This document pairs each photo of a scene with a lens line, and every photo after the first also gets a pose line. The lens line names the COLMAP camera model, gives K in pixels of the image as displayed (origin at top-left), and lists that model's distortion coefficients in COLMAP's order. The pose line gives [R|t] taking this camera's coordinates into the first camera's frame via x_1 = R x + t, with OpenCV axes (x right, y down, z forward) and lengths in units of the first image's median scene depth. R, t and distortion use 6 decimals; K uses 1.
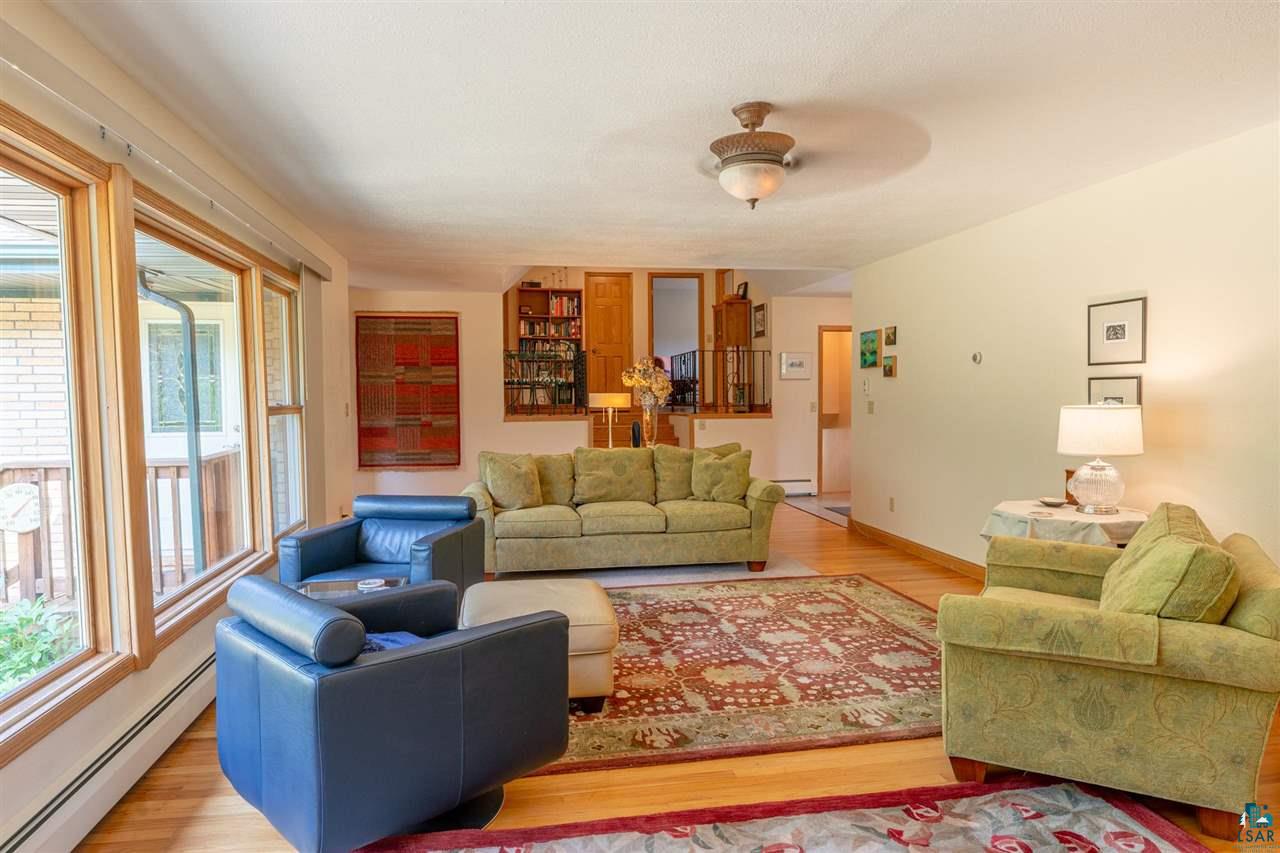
lens RADIAL K [[767.8, 0, 637.9], [0, 767.8, 425.8], [0, 0, 1]] dist [0.004272, -0.000326]
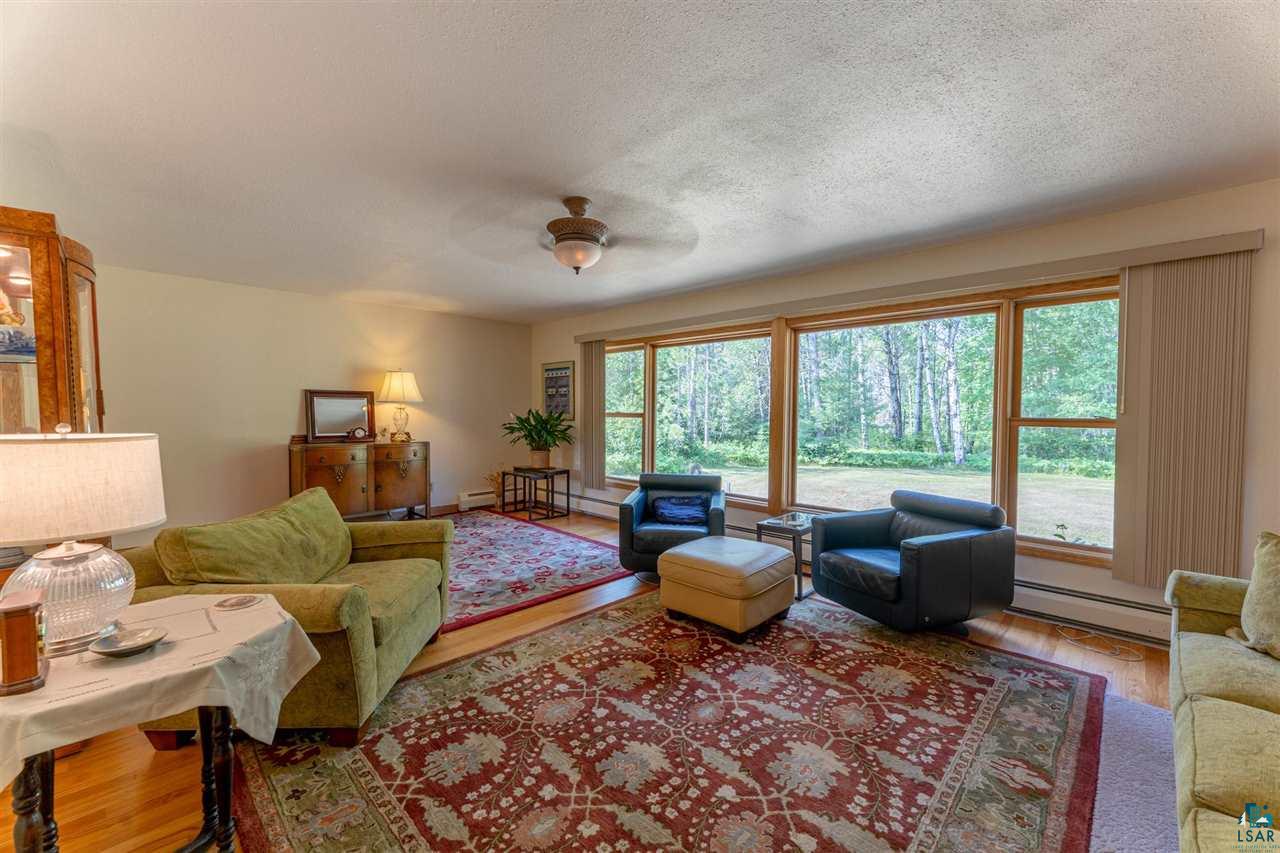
lens RADIAL K [[508.9, 0, 639.8], [0, 508.9, 427.5], [0, 0, 1]] dist [-0.003487, -0.000173]
pose [[-0.814728, 0.024738, -0.579315, 0.399941], [-0.022704, 0.996962, 0.074502, -0.052764], [0.579399, 0.073851, -0.811692, 1.227360]]
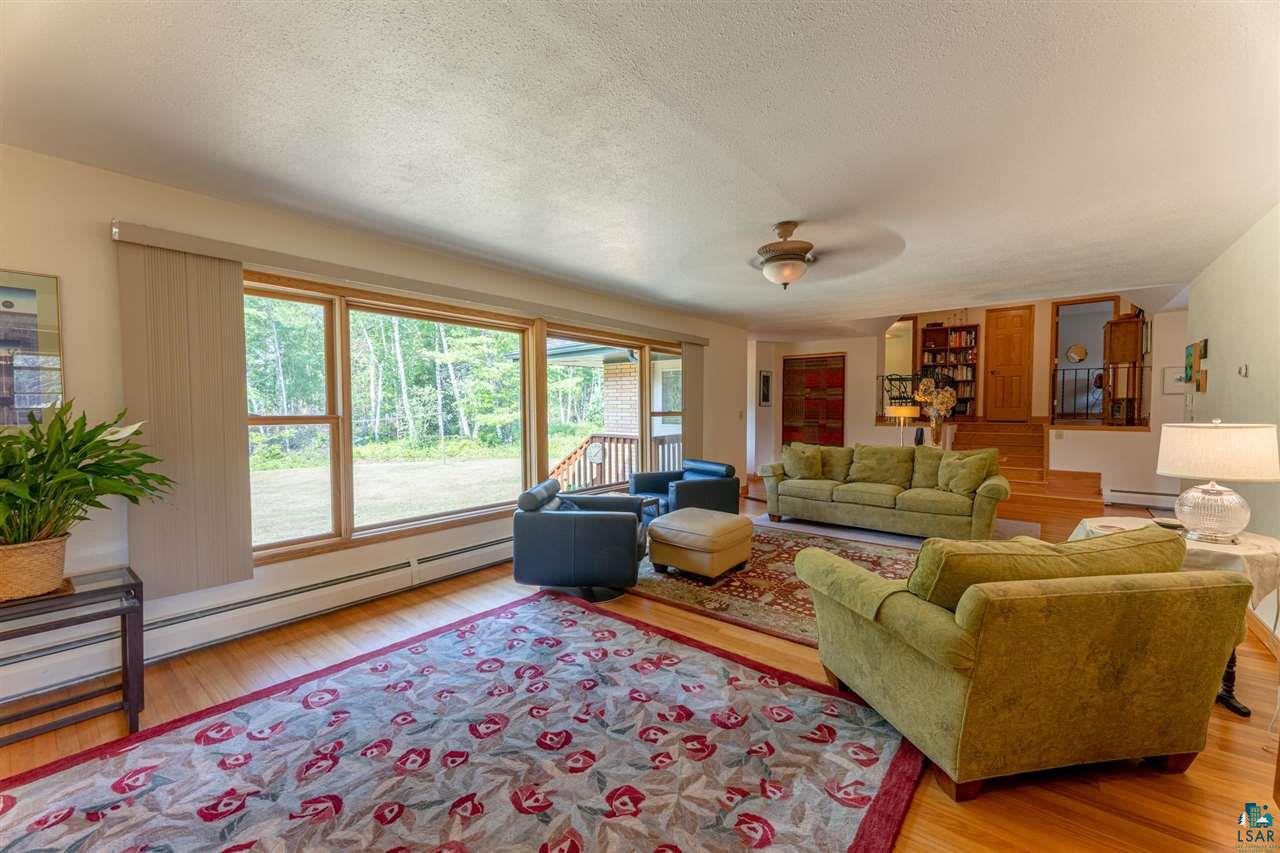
lens RADIAL K [[508.9, 0, 635.0], [0, 508.9, 429.1], [0, 0, 1]] dist [-0.003487, -0.000173]
pose [[0.650679, 0.040685, -0.758263, 0.500057], [-0.036542, 0.999084, 0.022249, -0.007066], [0.758473, 0.013232, 0.651570, 0.067576]]
